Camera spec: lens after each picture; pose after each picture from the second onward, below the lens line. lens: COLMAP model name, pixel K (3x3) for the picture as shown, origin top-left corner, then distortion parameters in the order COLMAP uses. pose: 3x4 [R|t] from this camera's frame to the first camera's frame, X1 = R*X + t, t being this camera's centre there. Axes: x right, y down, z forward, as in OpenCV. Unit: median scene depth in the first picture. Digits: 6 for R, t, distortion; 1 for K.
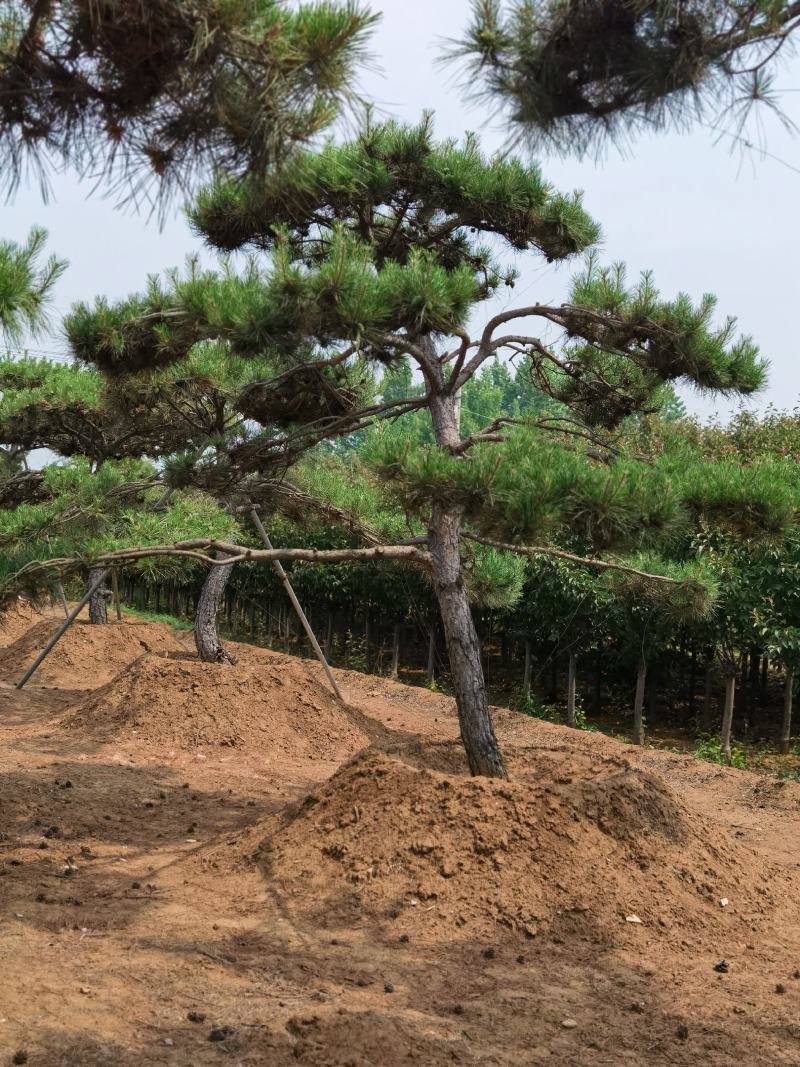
lens RADIAL K [[1353.7, 0, 400.0], [0, 1353.7, 533.5], [0, 0, 1]] dist [-0.015424, -0.111757]
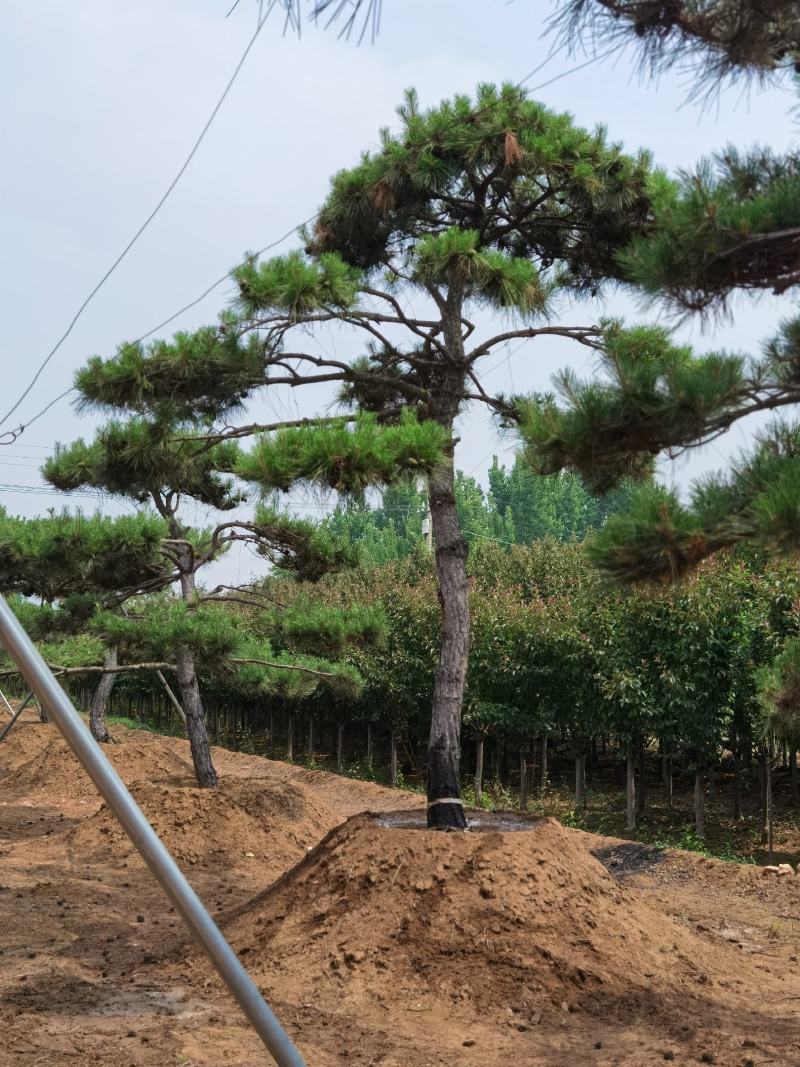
lens RADIAL K [[1353.7, 0, 400.0], [0, 1353.7, 533.5], [0, 0, 1]] dist [-0.015424, -0.111757]
pose [[0.998868, -0.042543, -0.021273, 0.371007], [0.040805, 0.996245, -0.076365, -0.011006], [0.024442, 0.075411, 0.996853, -0.781992]]
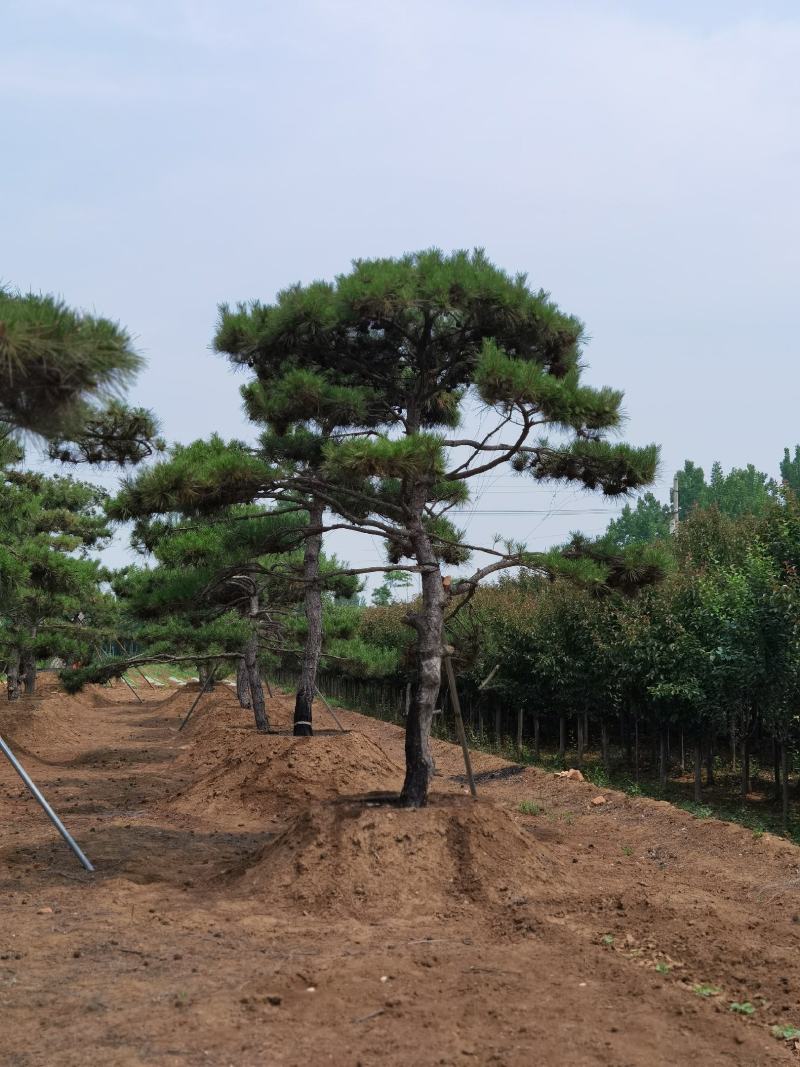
lens RADIAL K [[1353.7, 0, 400.0], [0, 1353.7, 533.5], [0, 0, 1]] dist [-0.015424, -0.111757]
pose [[0.957982, -0.083878, -0.274292, 1.143595], [0.062261, 0.994296, -0.086602, 0.026567], [0.279991, 0.065885, 0.957739, -1.648654]]
